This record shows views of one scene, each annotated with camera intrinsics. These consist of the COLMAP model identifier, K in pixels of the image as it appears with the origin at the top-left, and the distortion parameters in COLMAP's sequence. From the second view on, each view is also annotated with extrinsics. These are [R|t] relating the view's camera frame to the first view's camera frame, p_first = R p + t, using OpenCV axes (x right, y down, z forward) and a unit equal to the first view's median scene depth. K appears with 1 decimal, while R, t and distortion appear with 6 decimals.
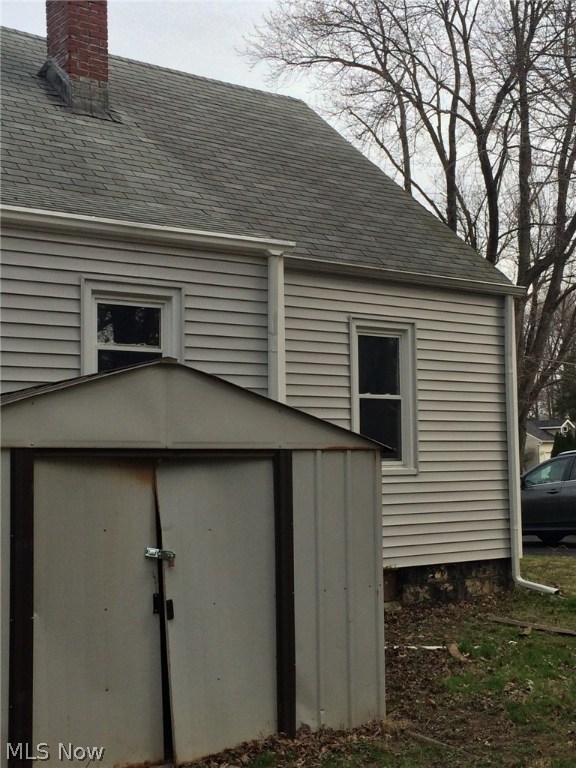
lens RADIAL K [[1078.9, 0, 288.3], [0, 1078.9, 384.3], [0, 0, 1]] dist [-0.003433, 0.000000]
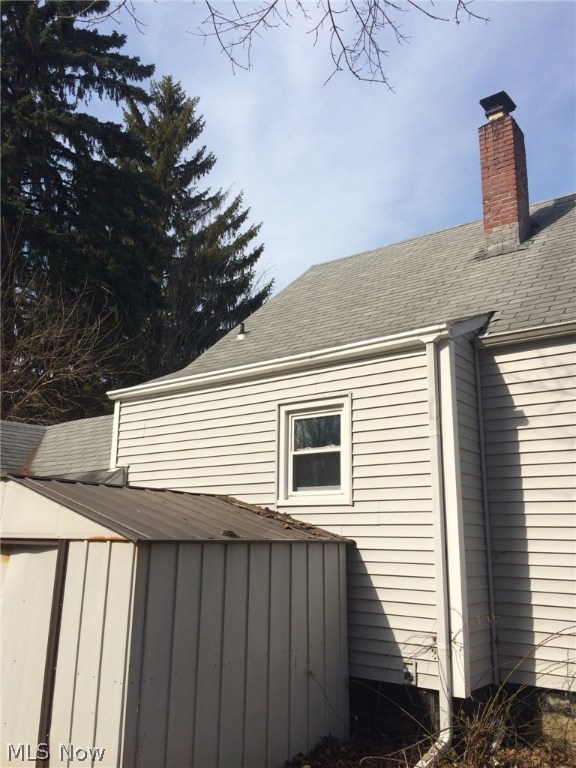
lens RADIAL K [[647.8, 0, 288.9], [0, 647.8, 383.3], [0, 0, 1]] dist [0.003098, 0.000166]
pose [[0.288044, -0.202202, -0.936026, 0.614050], [0.068173, 0.979303, -0.190572, 0.034855], [0.955188, -0.008919, 0.295867, 0.794445]]
